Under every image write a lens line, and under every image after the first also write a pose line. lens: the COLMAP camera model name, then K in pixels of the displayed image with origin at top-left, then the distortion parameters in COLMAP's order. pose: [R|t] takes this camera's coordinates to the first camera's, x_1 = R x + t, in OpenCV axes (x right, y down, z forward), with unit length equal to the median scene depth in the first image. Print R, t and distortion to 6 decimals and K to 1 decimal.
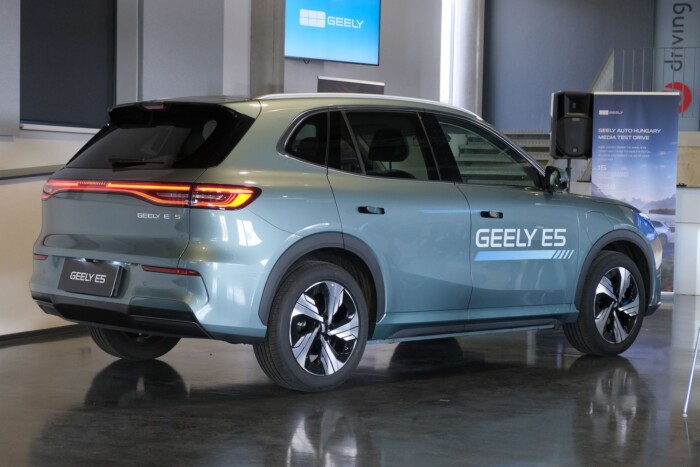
lens RADIAL K [[1268.8, 0, 350.0], [0, 1268.8, 233.5], [0, 0, 1]] dist [0.073486, 0.178676]
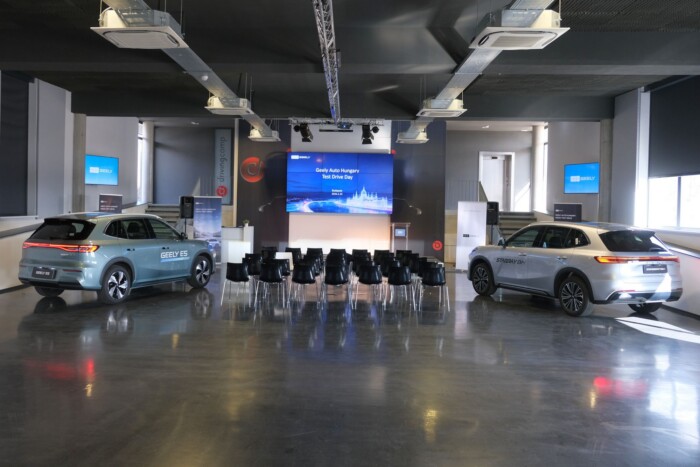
lens RADIAL K [[552.7, 0, 350.0], [0, 552.7, 233.5], [0, 0, 1]] dist [-0.209491, 0.197657]
pose [[0.889999, -0.013524, 0.455761, -0.099854], [0.007586, 0.999861, 0.014856, -0.067960], [-0.455899, -0.009764, 0.889978, -0.464350]]
